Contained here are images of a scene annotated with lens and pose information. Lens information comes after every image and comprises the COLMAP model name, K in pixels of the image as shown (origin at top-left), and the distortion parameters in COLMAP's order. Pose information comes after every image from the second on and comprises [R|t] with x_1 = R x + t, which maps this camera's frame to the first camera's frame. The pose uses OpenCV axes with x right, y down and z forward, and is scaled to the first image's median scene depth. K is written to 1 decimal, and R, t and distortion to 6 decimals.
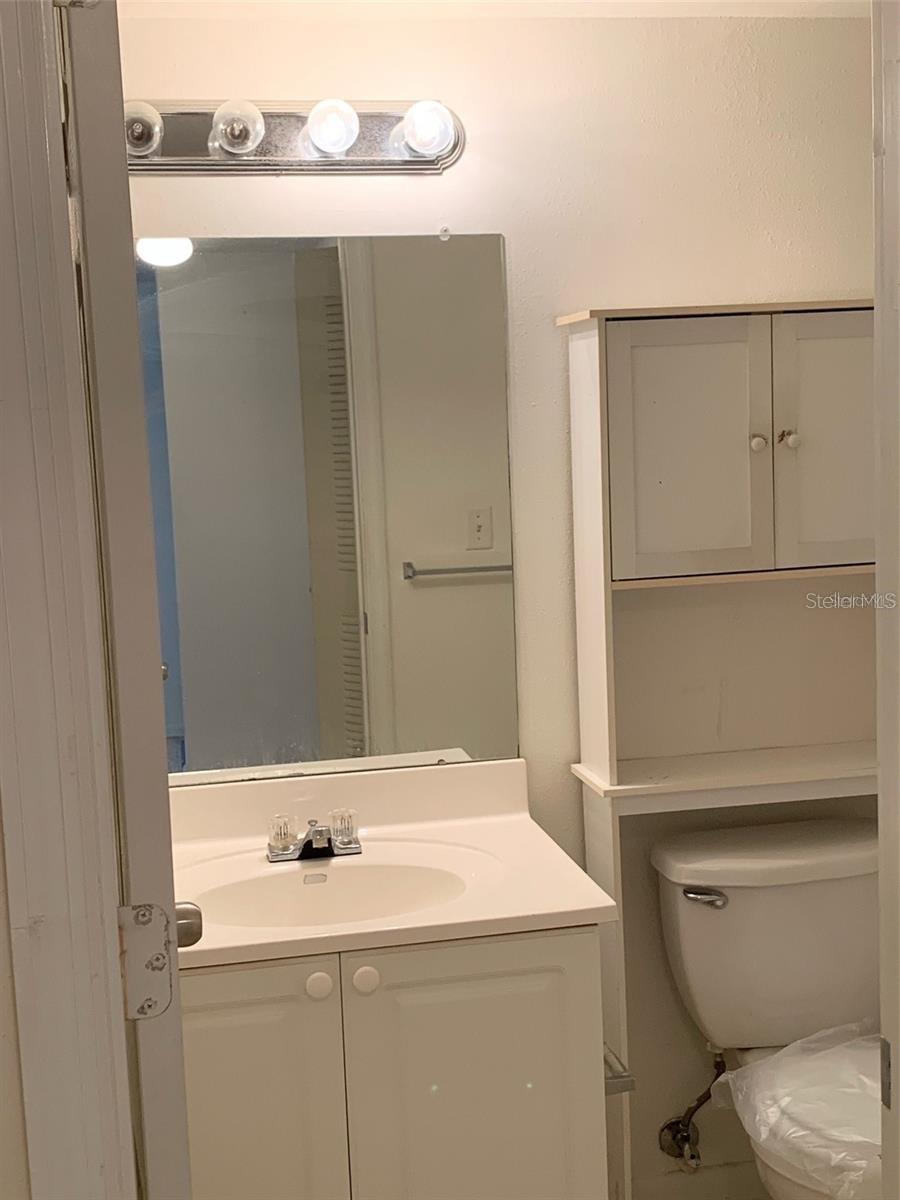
lens RADIAL K [[1565.8, 0, 457.5], [0, 1565.8, 599.6], [0, 0, 1]] dist [0.061474, 0.000000]
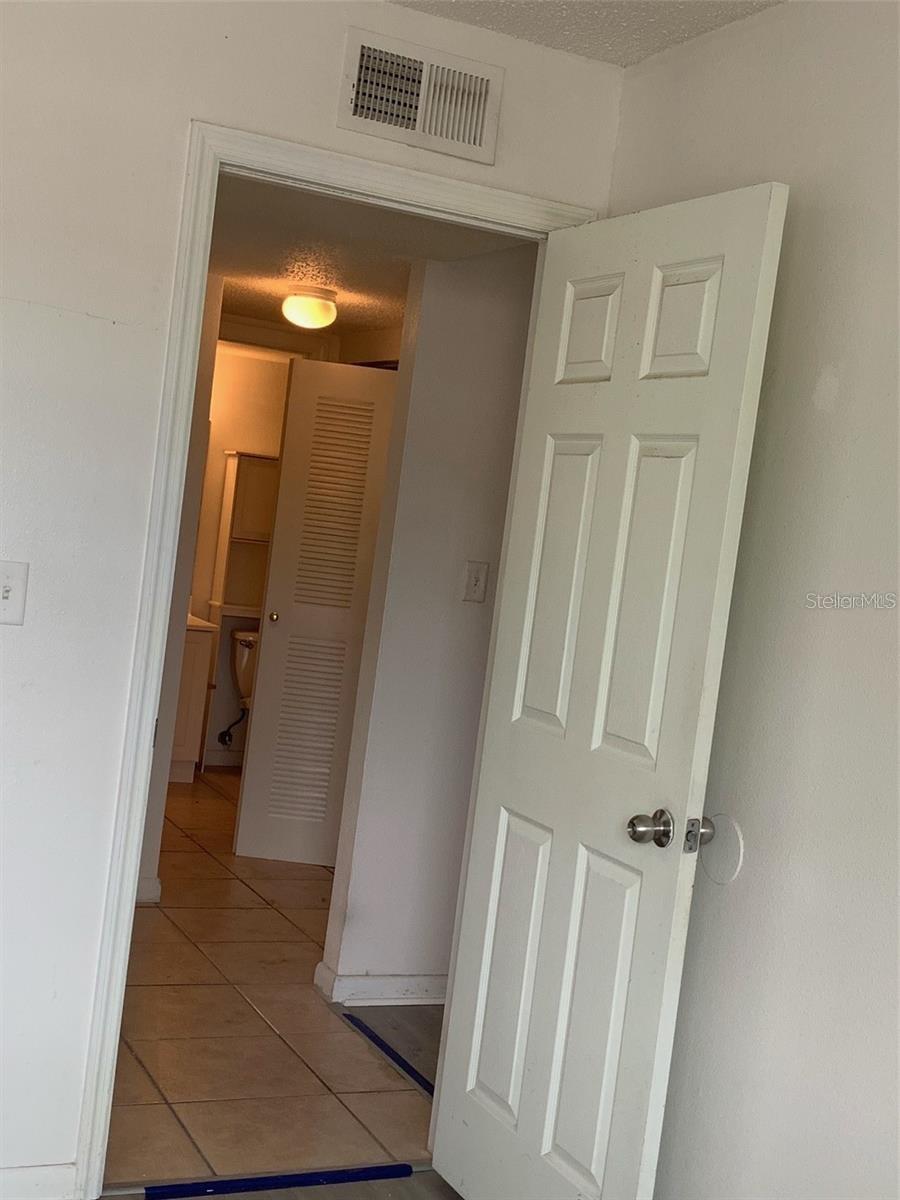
lens RADIAL K [[1565.8, 0, 449.4], [0, 1565.8, 600.8], [0, 0, 1]] dist [0.061474, 0.000000]
pose [[0.962696, 0.146346, 0.227595, -0.166436], [-0.126430, 0.986939, -0.099832, 0.352827], [-0.239232, 0.067333, 0.968625, -2.016492]]
